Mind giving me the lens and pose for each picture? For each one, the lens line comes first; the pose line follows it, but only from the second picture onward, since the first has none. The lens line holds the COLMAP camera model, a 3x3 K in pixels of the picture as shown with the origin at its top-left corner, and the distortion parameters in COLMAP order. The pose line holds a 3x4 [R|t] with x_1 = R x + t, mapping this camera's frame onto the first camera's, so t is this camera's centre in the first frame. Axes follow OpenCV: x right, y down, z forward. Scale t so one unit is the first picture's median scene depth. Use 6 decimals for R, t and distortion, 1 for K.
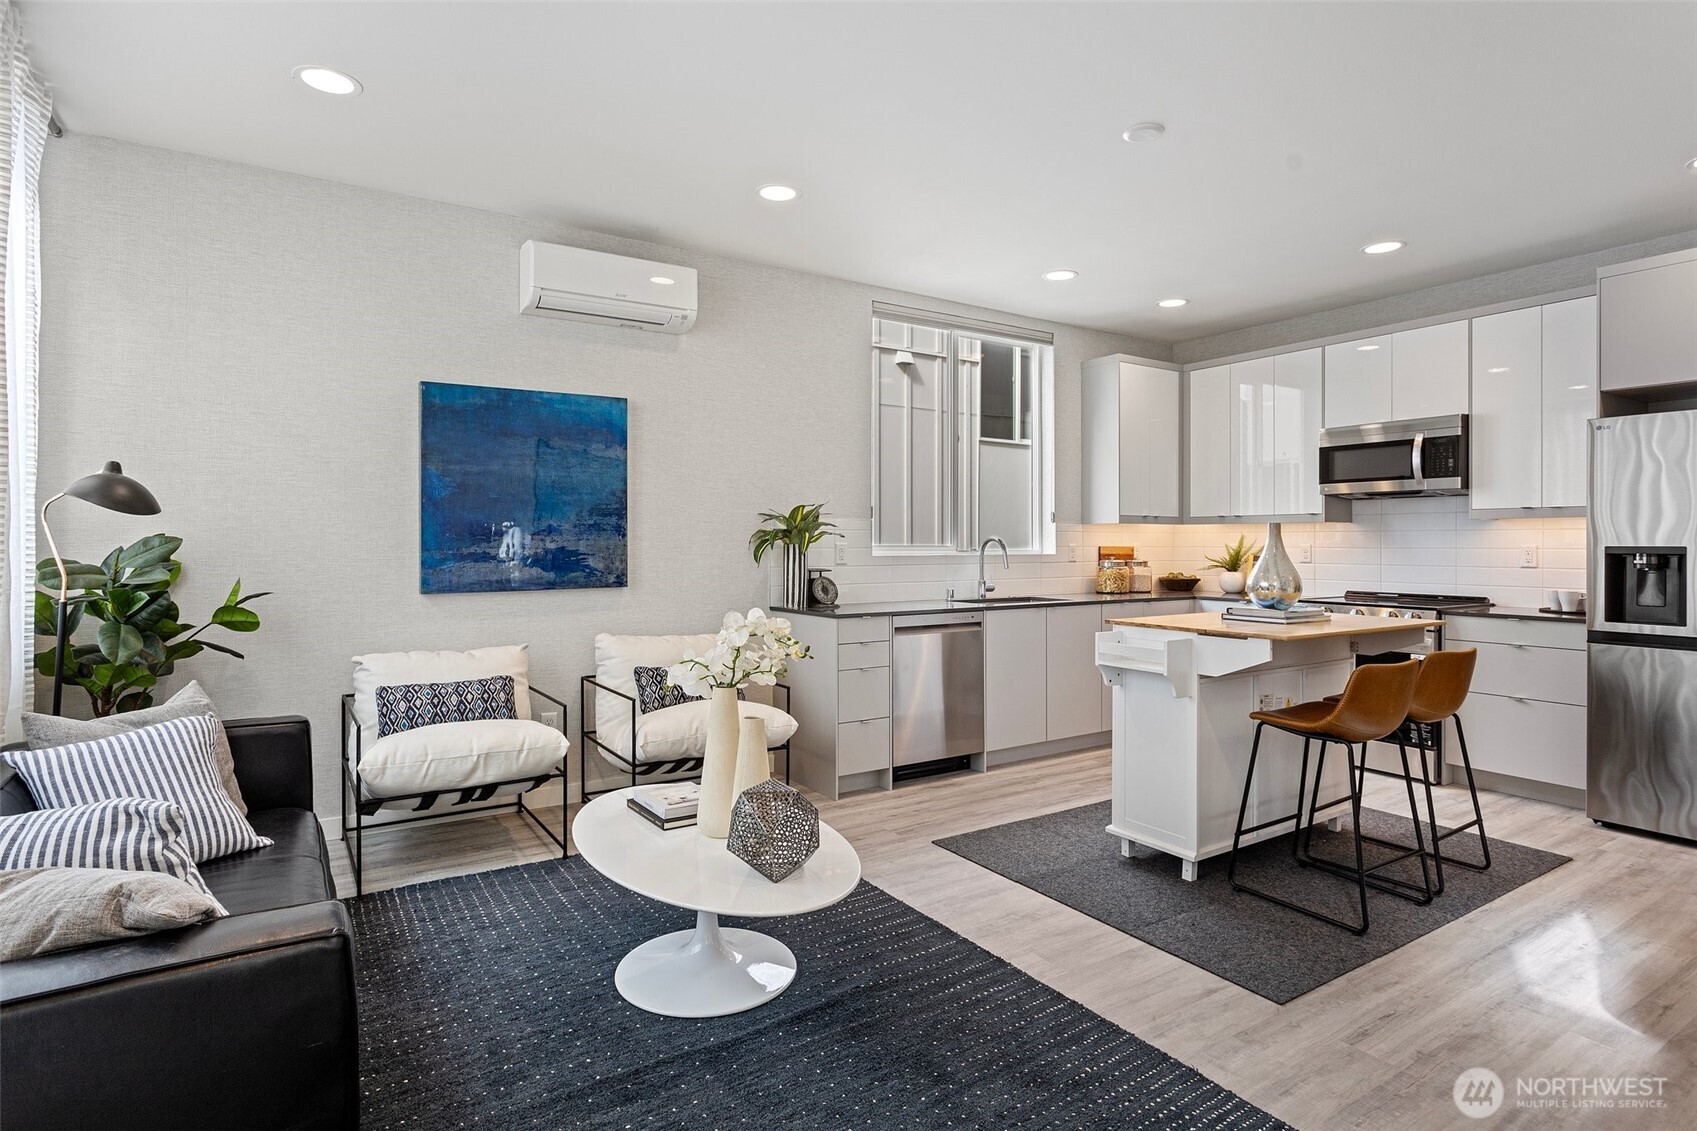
lens RADIAL K [[869.9, 0, 838.2], [0, 869.9, 539.3], [0, 0, 1]] dist [-0.011499, 0.008576]
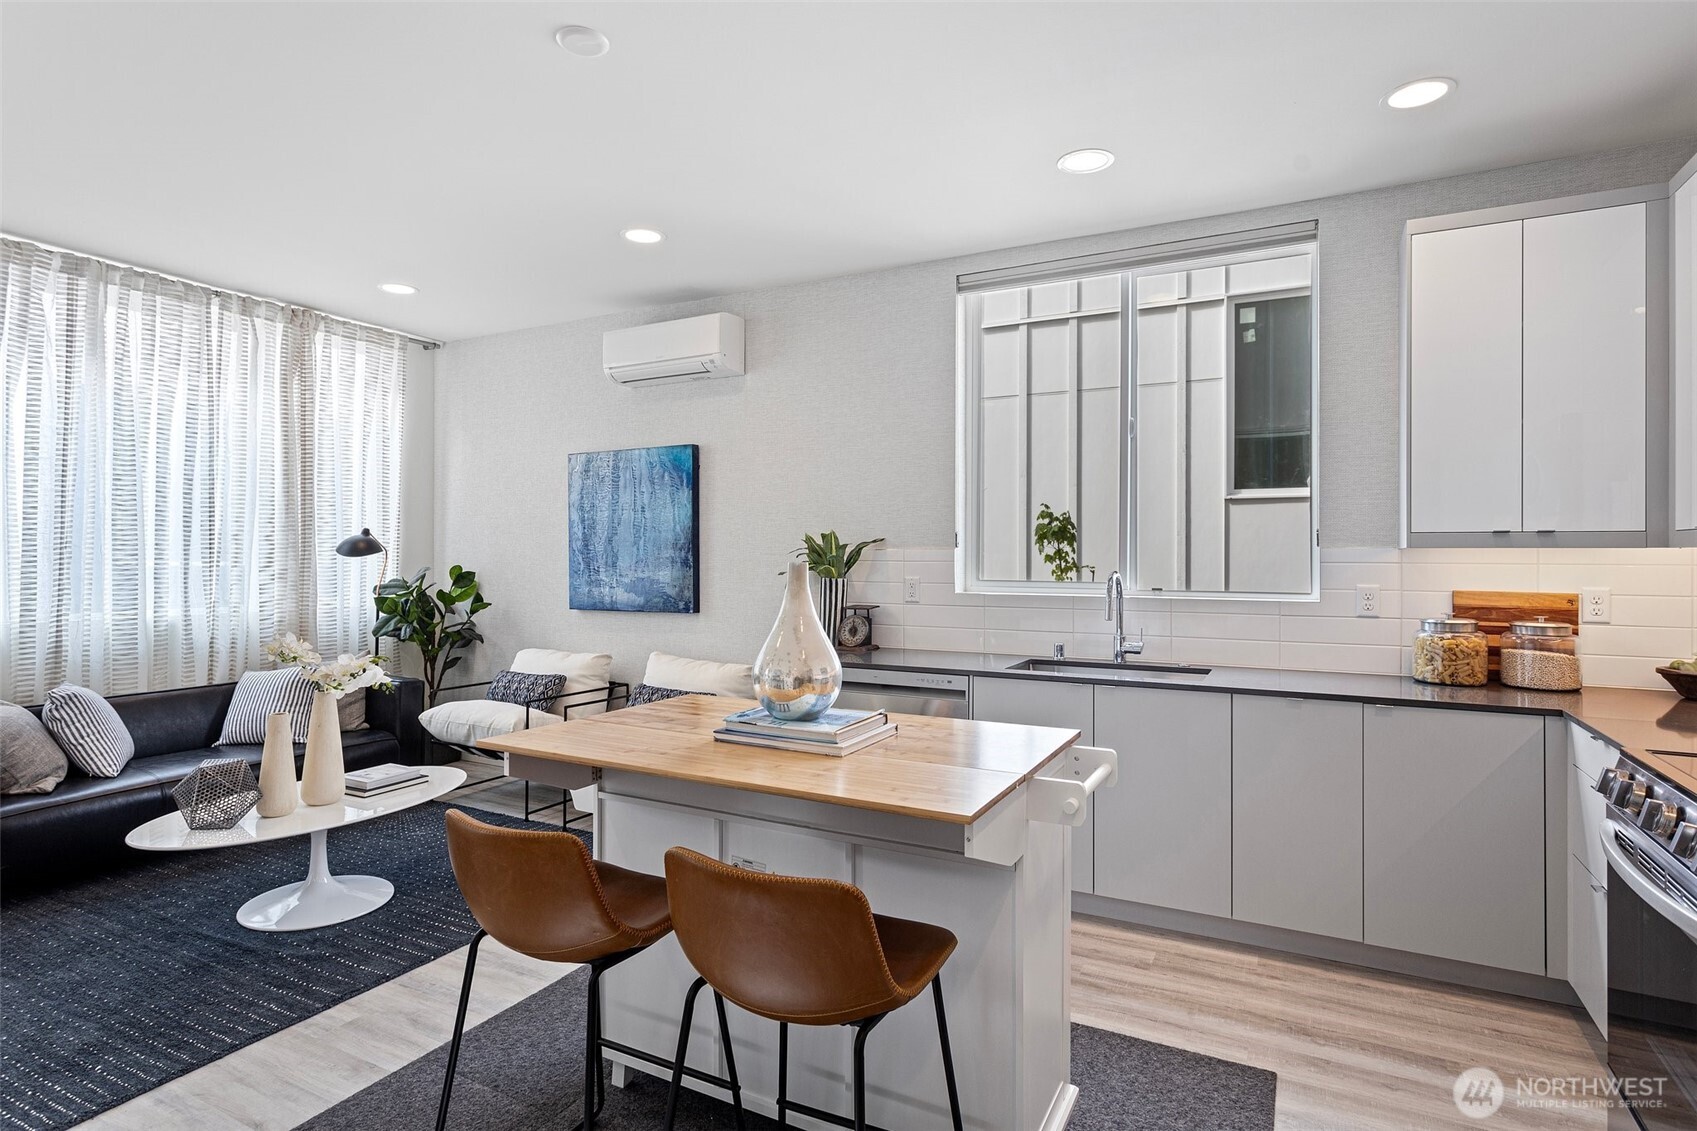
lens RADIAL K [[872.0, 0, 846.3], [0, 872.0, 551.2], [0, 0, 1]] dist [-0.014581, 0.004104]
pose [[0.495241, -0.004689, -0.868743, 0.820642], [0.000517, 0.999987, -0.005103, -0.018828], [0.868756, 0.002078, 0.495237, 0.613276]]
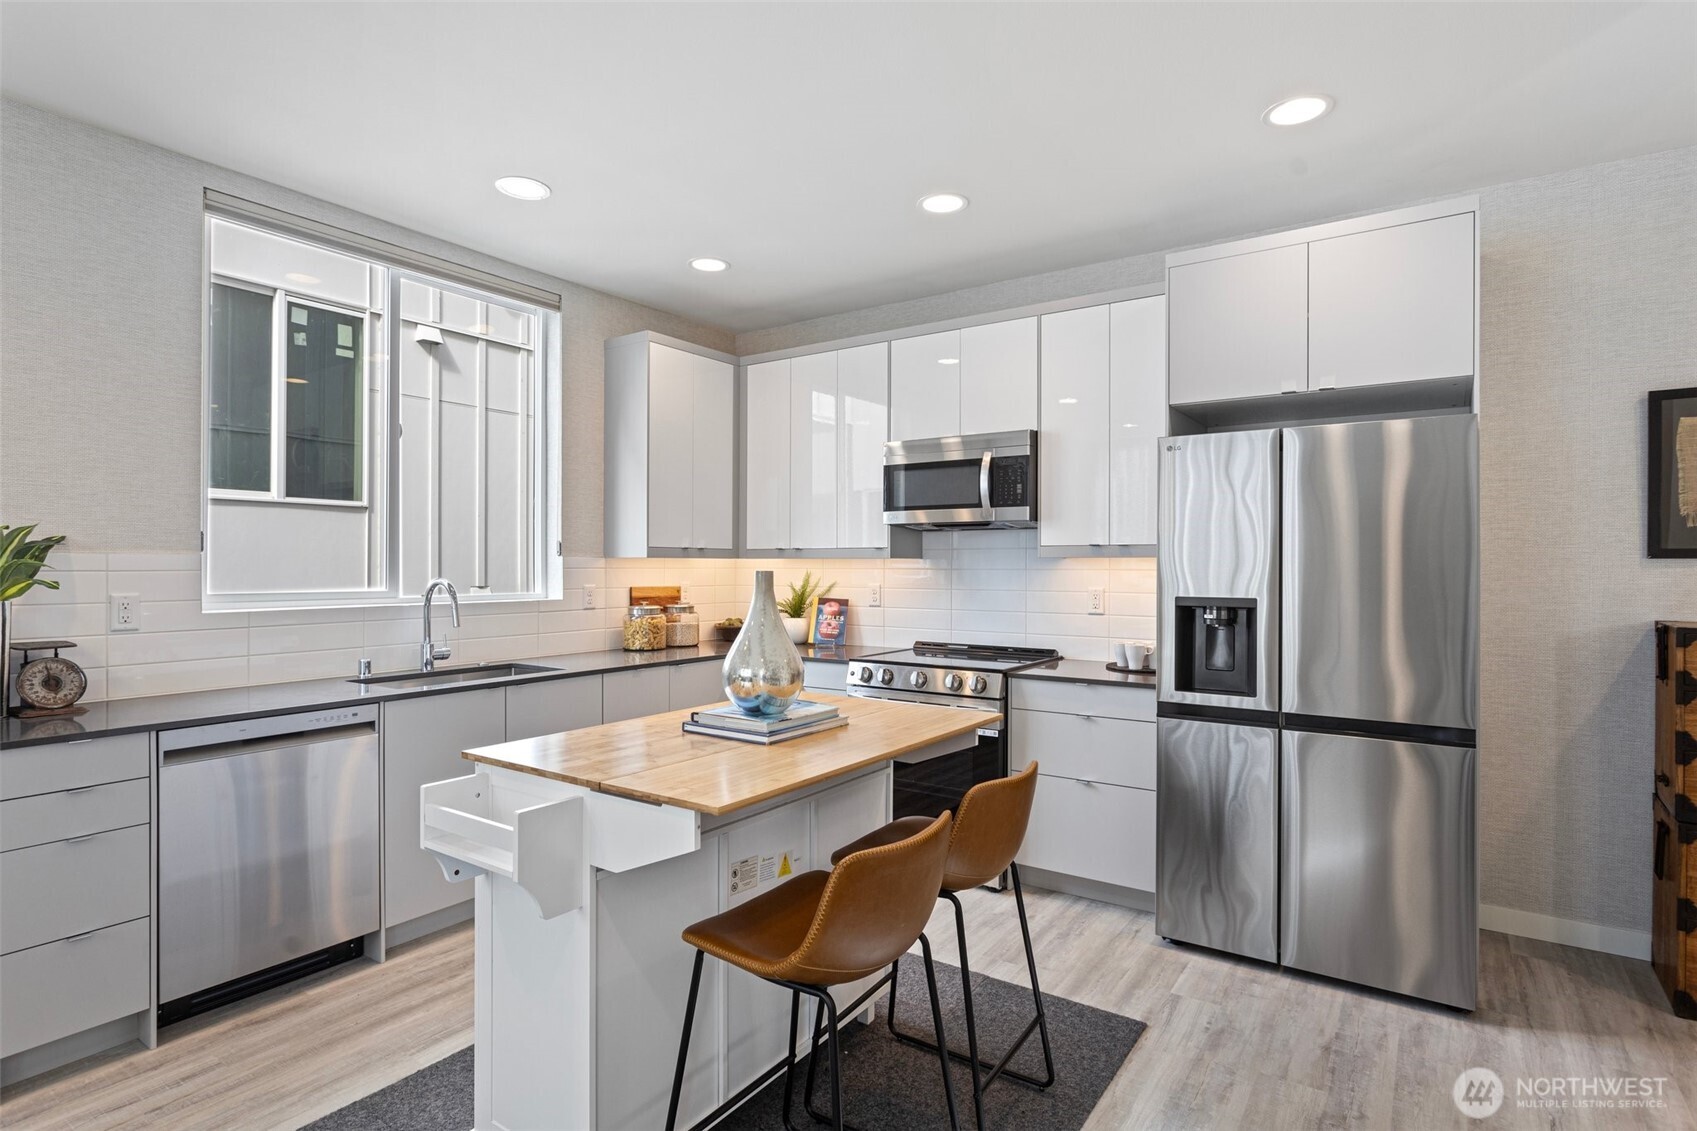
lens RADIAL K [[867.0, 0, 841.5], [0, 867.0, 561.1], [0, 0, 1]] dist [-0.003546, 0.000255]
pose [[0.923264, 0.001856, 0.384162, 0.258612], [-0.002078, 0.999998, 0.000161, -0.021474], [-0.384161, -0.000947, 0.923266, 0.335971]]
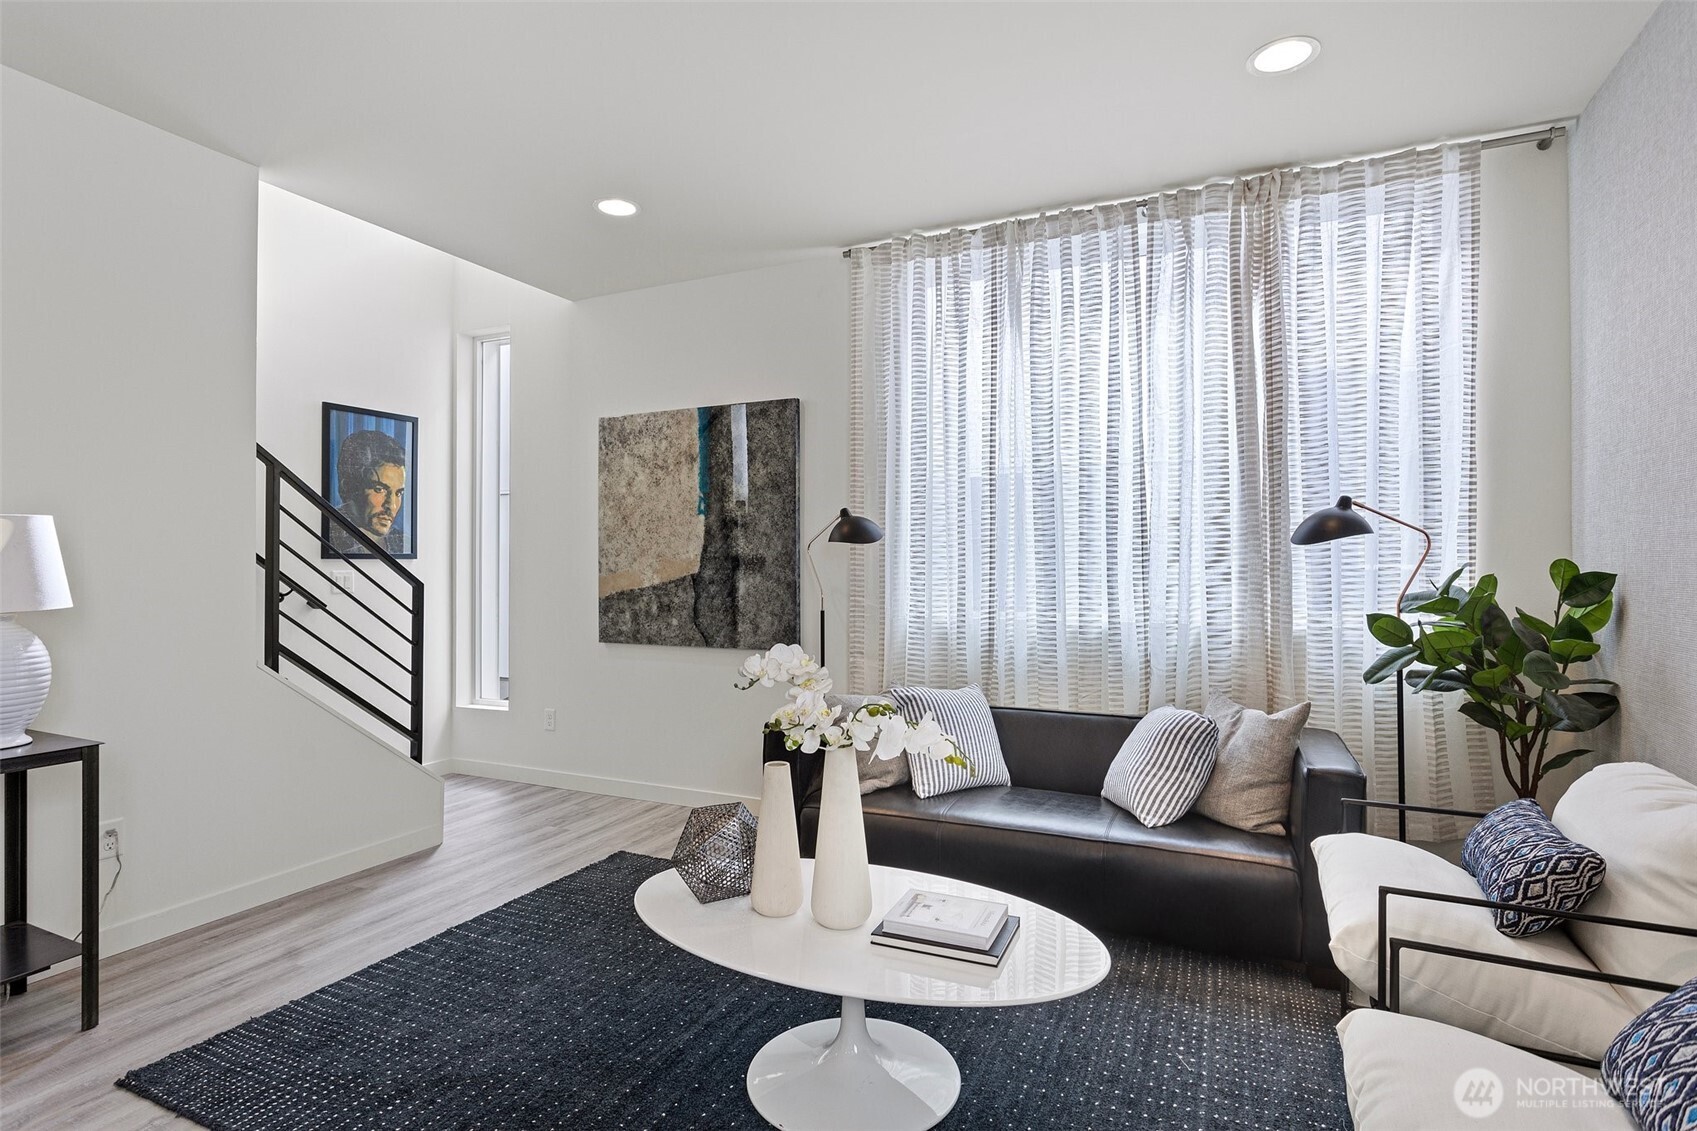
lens RADIAL K [[872.6, 0, 839.6], [0, 872.6, 561.5], [0, 0, 1]] dist [-0.001206, 0.001439]
pose [[-0.846551, -0.005515, -0.532279, 0.186065], [-0.000280, 0.999951, -0.009916, 0.003013], [0.532307, -0.008245, -0.846511, 1.007364]]
